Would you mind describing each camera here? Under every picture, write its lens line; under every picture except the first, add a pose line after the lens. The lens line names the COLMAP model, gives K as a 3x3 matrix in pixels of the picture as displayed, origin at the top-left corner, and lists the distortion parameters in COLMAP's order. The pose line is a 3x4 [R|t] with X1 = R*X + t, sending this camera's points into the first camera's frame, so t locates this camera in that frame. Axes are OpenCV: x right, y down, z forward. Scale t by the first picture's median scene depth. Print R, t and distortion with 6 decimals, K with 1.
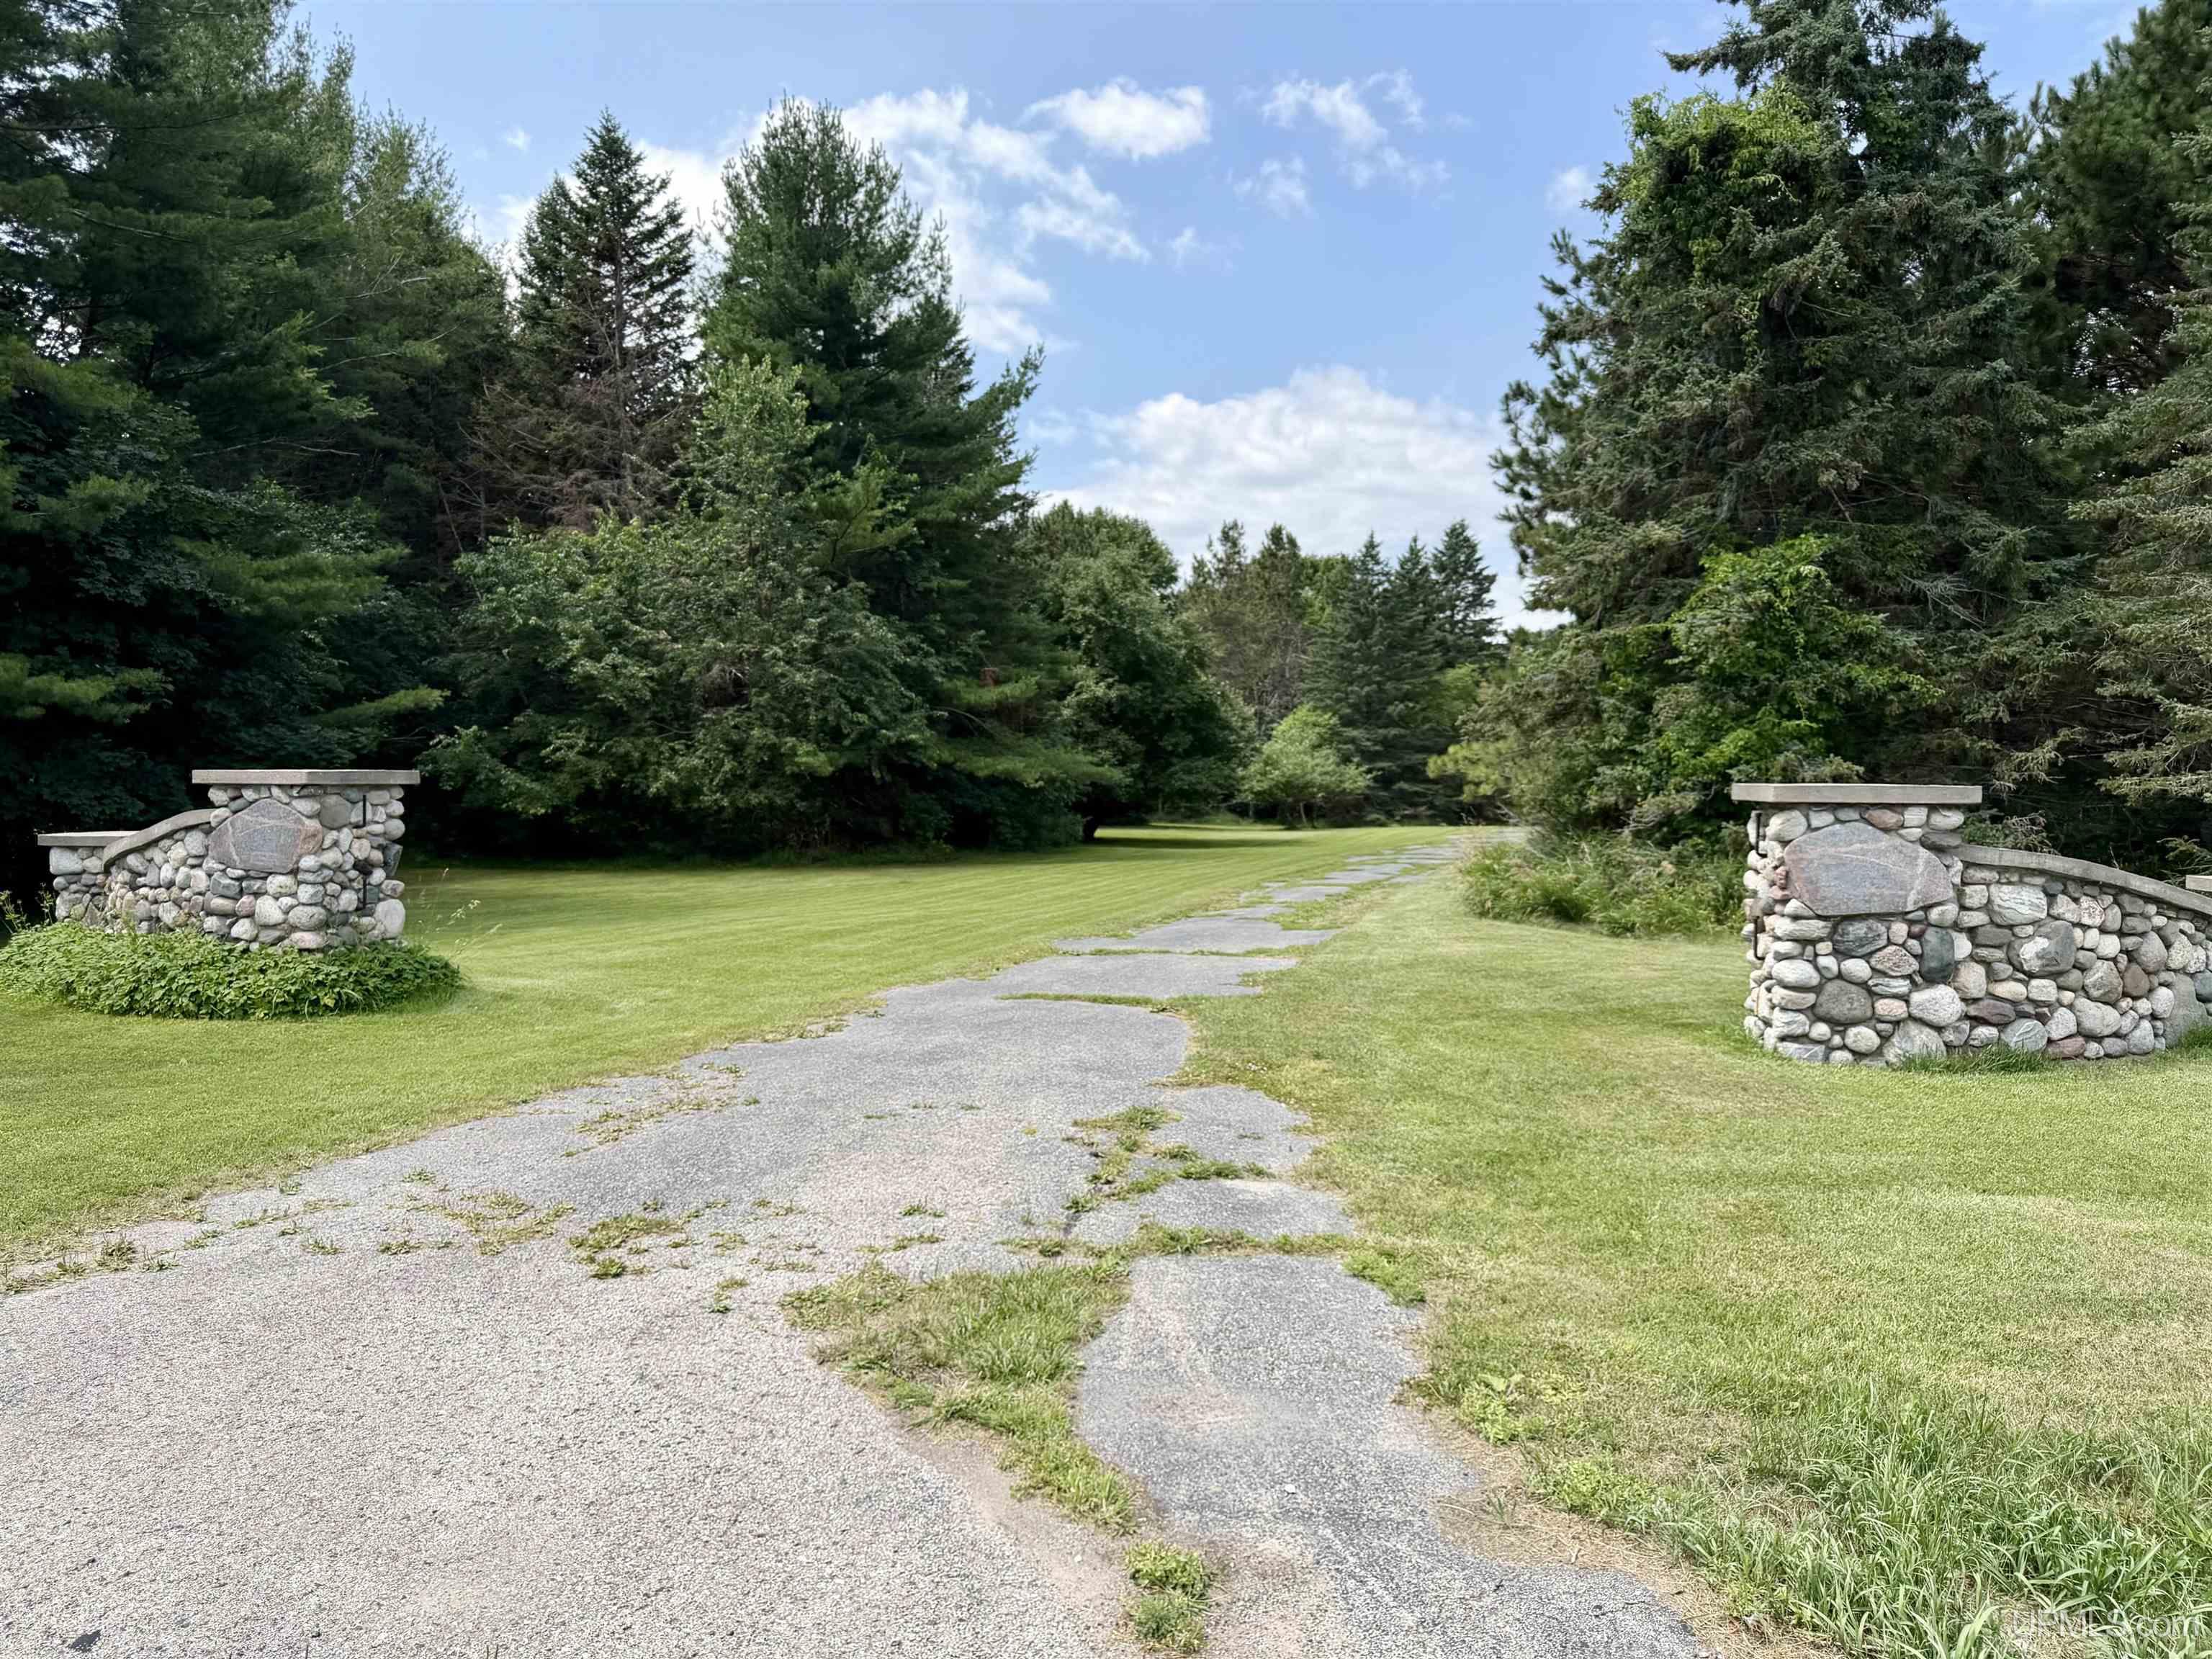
lens RADIAL K [[1607.8, 0, 1106.0], [0, 1607.8, 829.5], [0, 0, 1]] dist [0.173789, -0.217024]
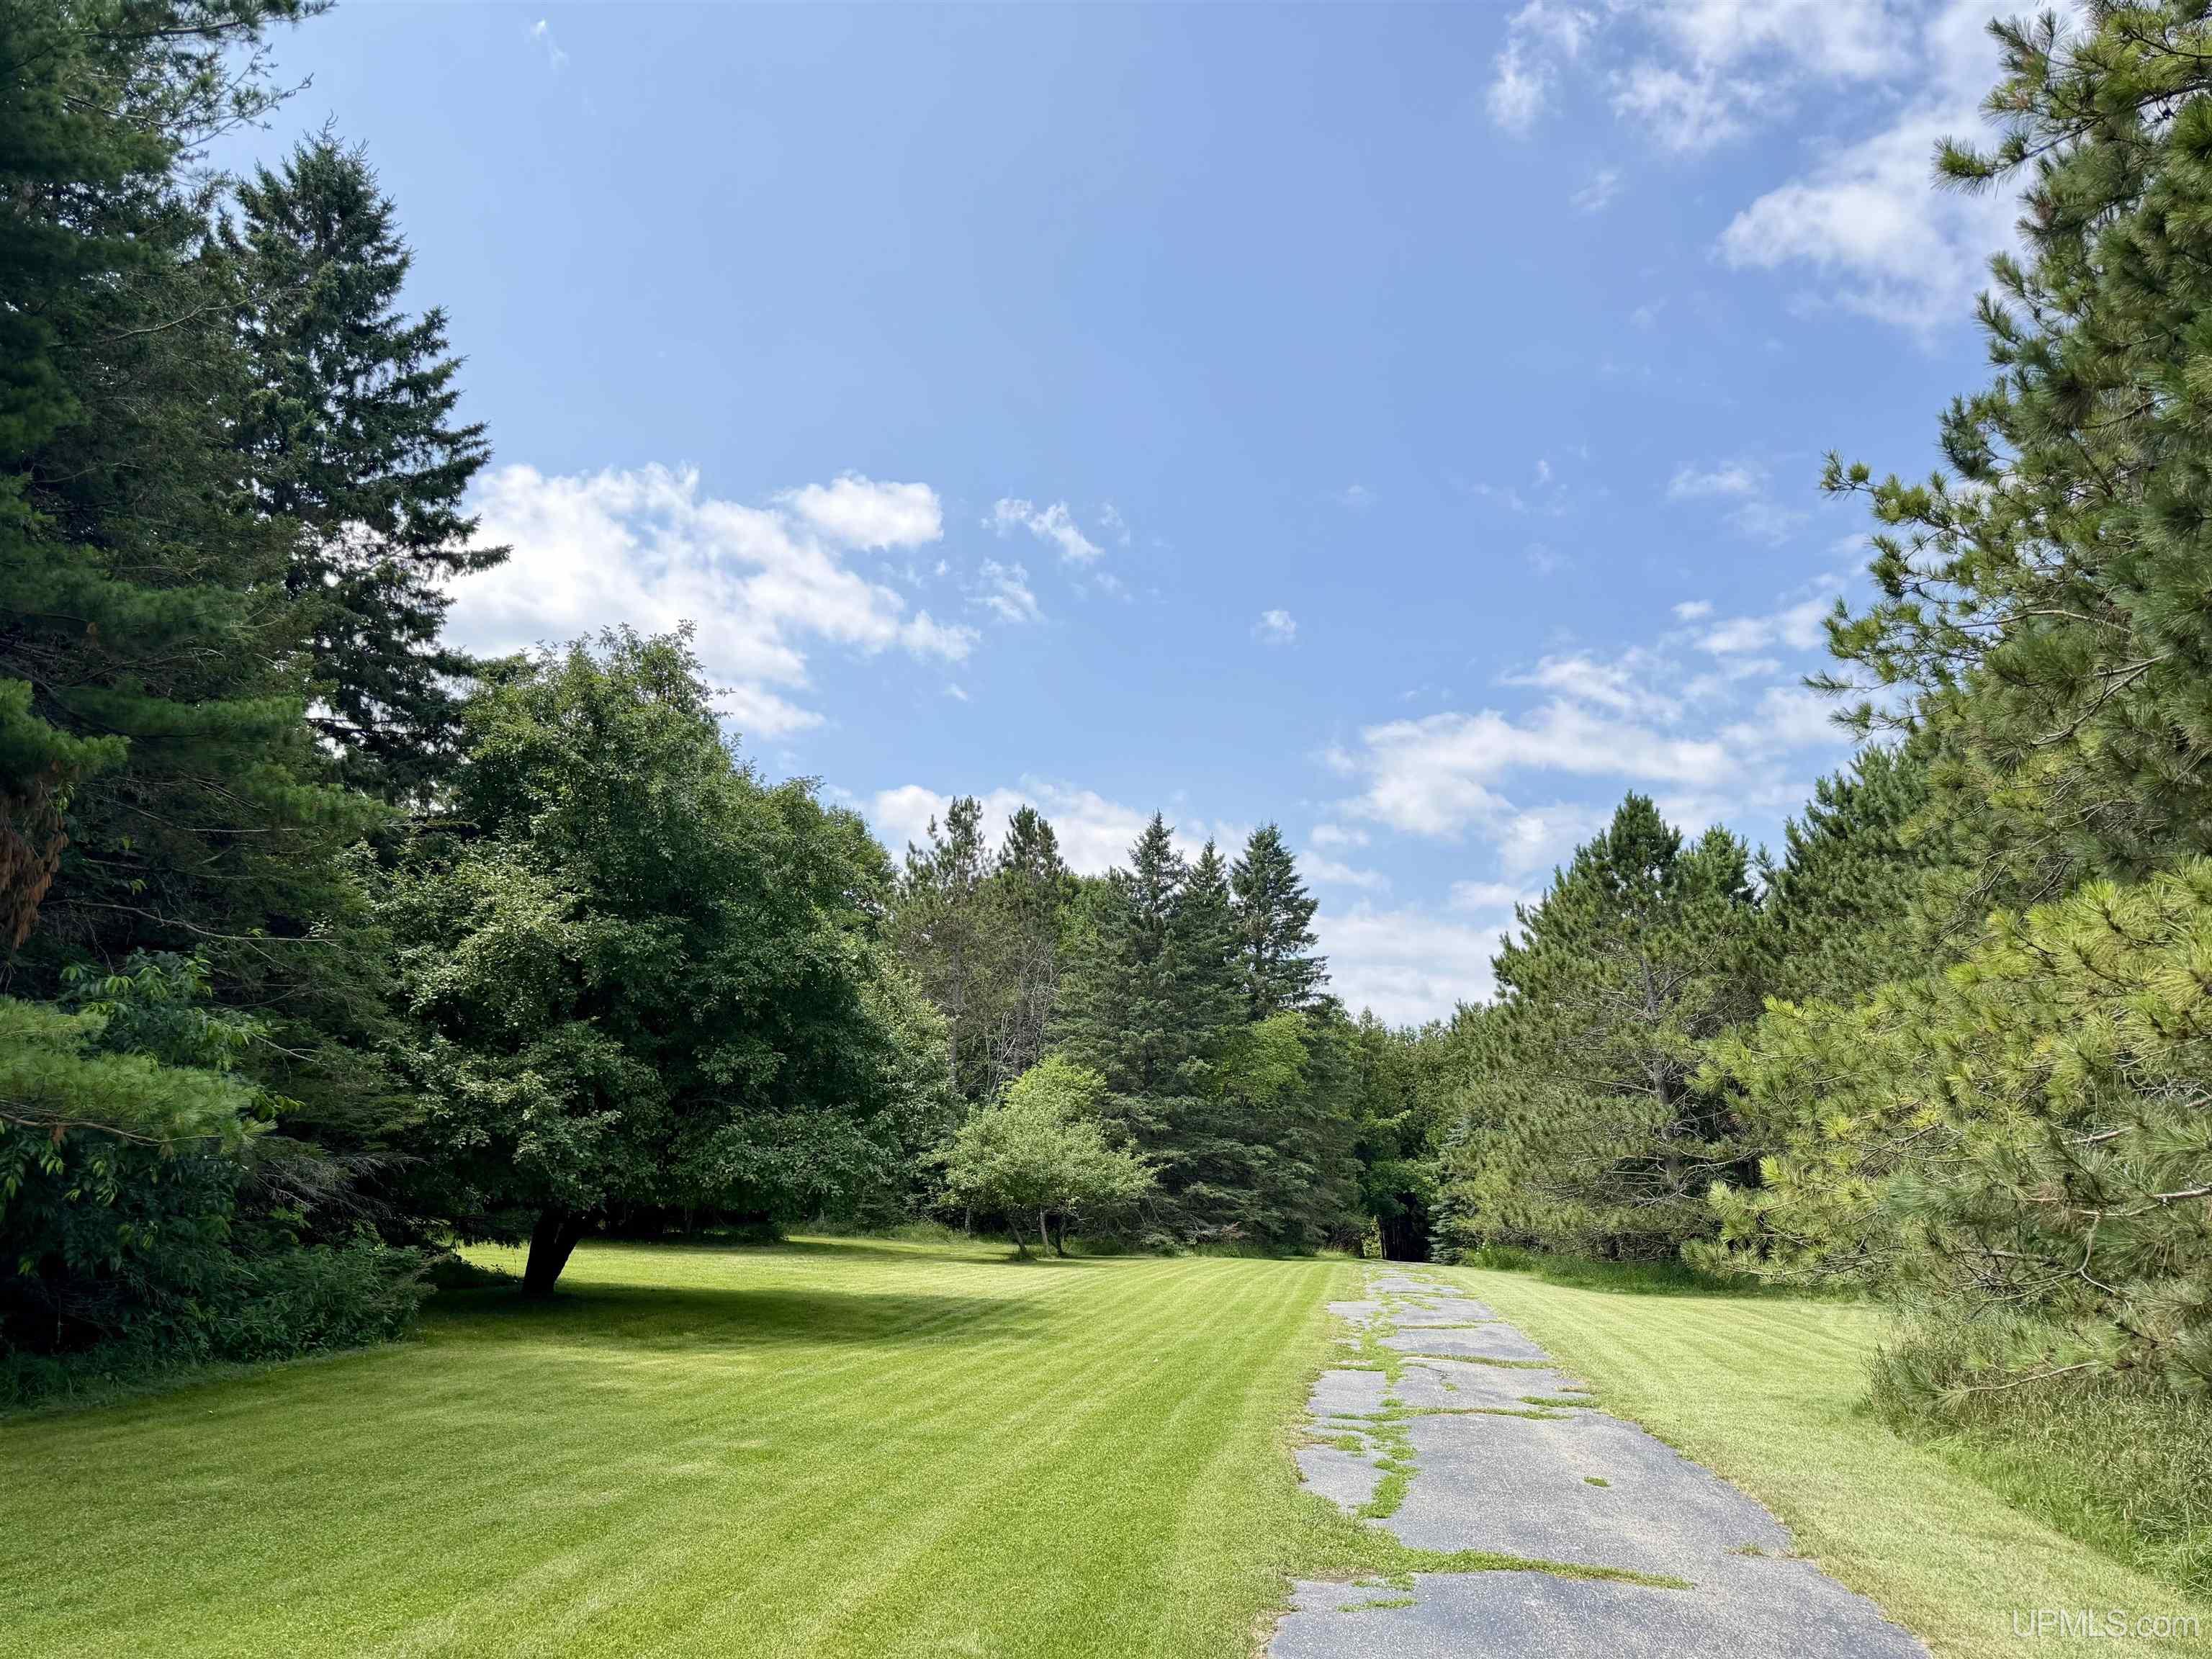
lens RADIAL K [[1607.8, 0, 1106.0], [0, 1607.8, 829.5], [0, 0, 1]] dist [0.173789, -0.217024]
pose [[0.987607, 0.070153, 0.140398, 0.045304], [-0.034819, 0.970186, -0.239848, -0.009602], [-0.153038, 0.231987, 0.960605, 0.346848]]
